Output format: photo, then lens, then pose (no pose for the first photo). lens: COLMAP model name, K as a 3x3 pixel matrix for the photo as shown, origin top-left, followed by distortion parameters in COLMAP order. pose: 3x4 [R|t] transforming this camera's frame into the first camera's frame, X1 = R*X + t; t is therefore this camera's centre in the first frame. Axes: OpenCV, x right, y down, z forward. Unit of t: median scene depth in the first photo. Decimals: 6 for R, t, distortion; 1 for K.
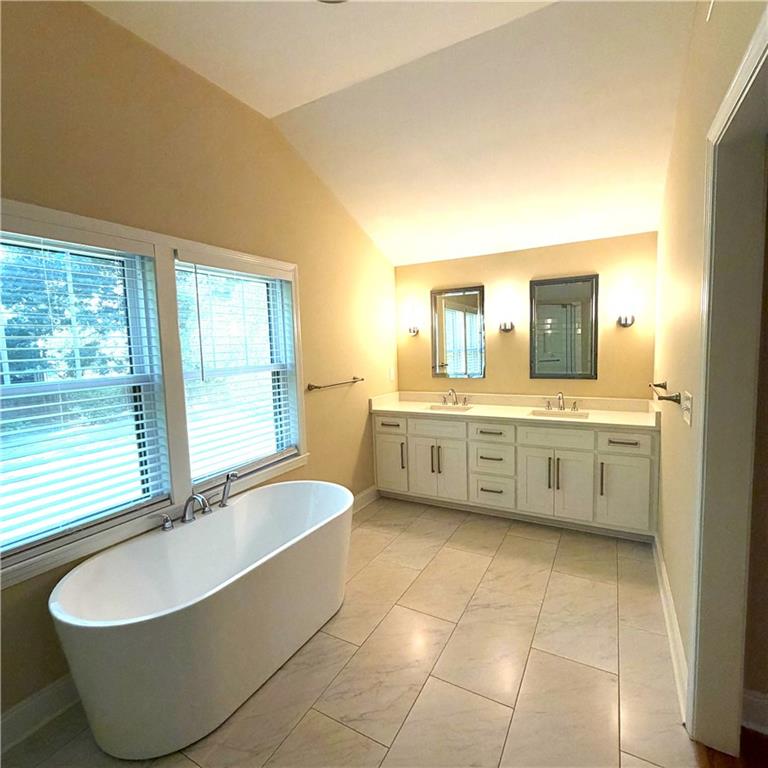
lens RADIAL K [[402.3, 0, 385.5], [0, 402.3, 382.0], [0, 0, 1]] dist [0.007419, -0.001513]
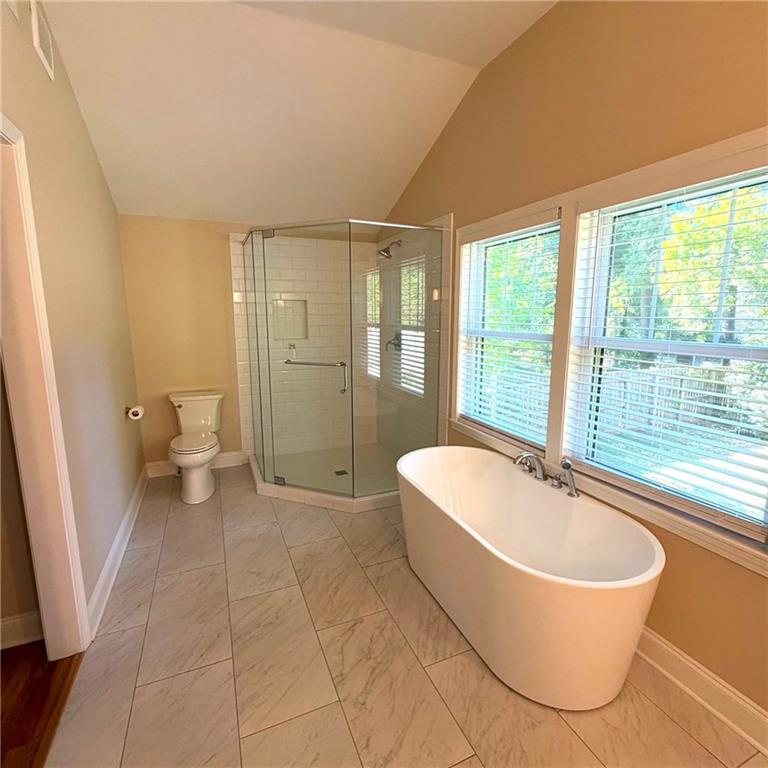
lens RADIAL K [[402.3, 0, 385.8], [0, 402.3, 381.4], [0, 0, 1]] dist [0.007419, -0.001513]
pose [[-0.609234, 0.164483, -0.775745, 0.577451], [-0.053665, 0.967457, 0.247278, -0.149219], [0.791173, 0.192280, -0.580581, 1.379653]]
